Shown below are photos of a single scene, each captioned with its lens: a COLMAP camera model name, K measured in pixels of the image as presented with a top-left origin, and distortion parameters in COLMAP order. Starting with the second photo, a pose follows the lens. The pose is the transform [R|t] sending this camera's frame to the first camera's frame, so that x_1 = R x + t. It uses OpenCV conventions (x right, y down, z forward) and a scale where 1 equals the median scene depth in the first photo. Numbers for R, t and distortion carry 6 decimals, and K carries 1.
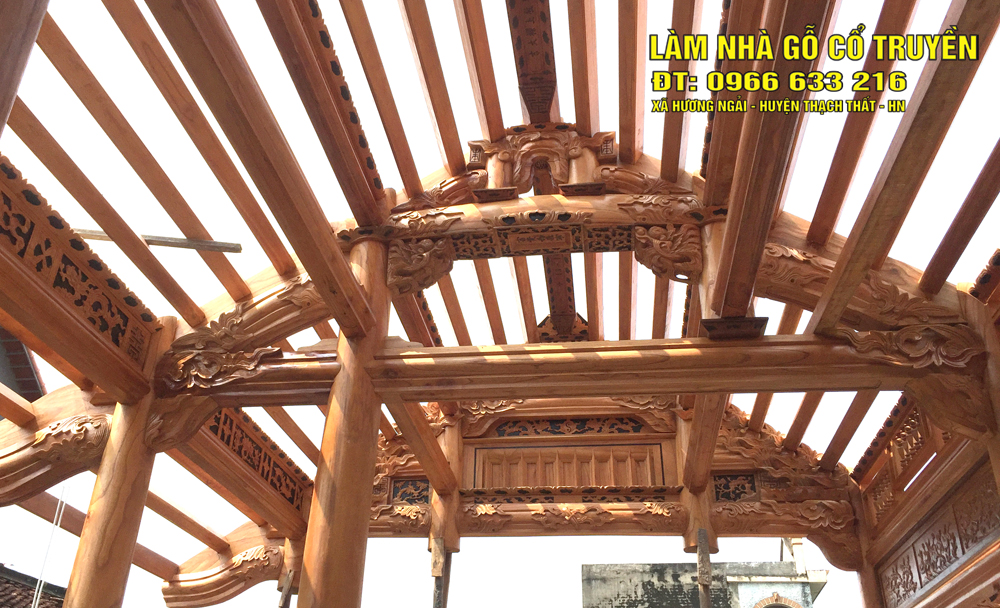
lens RADIAL K [[895.4, 0, 478.9], [0, 895.4, 329.4], [0, 0, 1]] dist [0.057350, -0.012010]
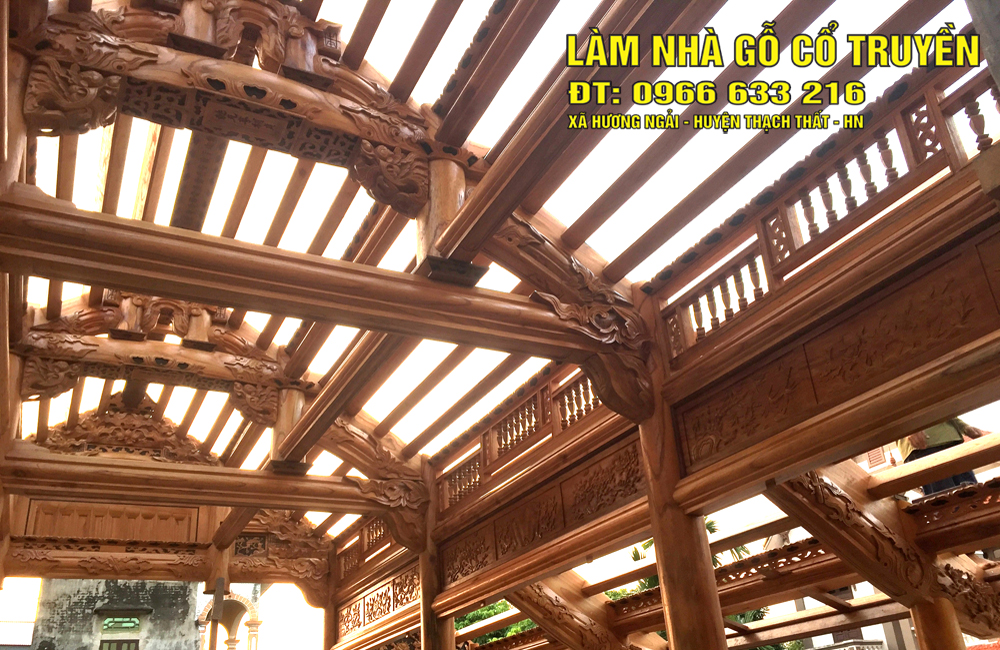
lens RADIAL K [[840.5, 0, 514.2], [0, 840.5, 363.8], [0, 0, 1]] dist [0.073870, -0.112050]
pose [[0.805273, 0.165612, 0.569305, -0.218915], [-0.187093, 0.982116, -0.021059, -0.184114], [-0.562612, -0.089555, 0.821856, -0.316600]]
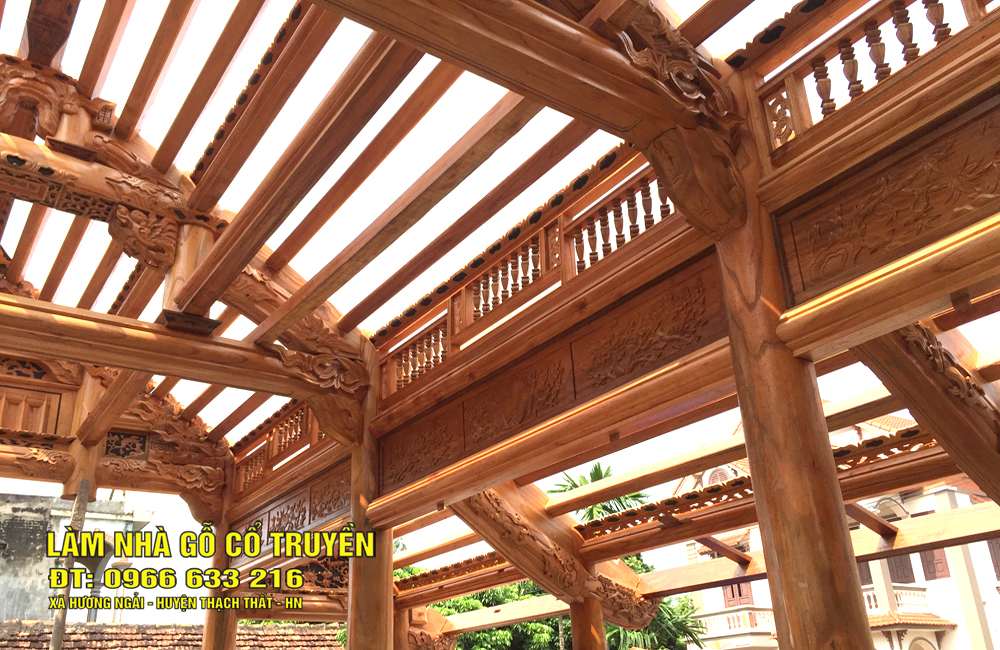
lens RADIAL K [[840.5, 0, 514.2], [0, 840.5, 363.8], [0, 0, 1]] dist [0.073870, -0.112050]
pose [[0.716039, 0.196380, 0.669868, -0.116330], [-0.256891, 0.966401, -0.008714, -0.041590], [-0.649072, -0.165843, 0.742429, -0.066902]]
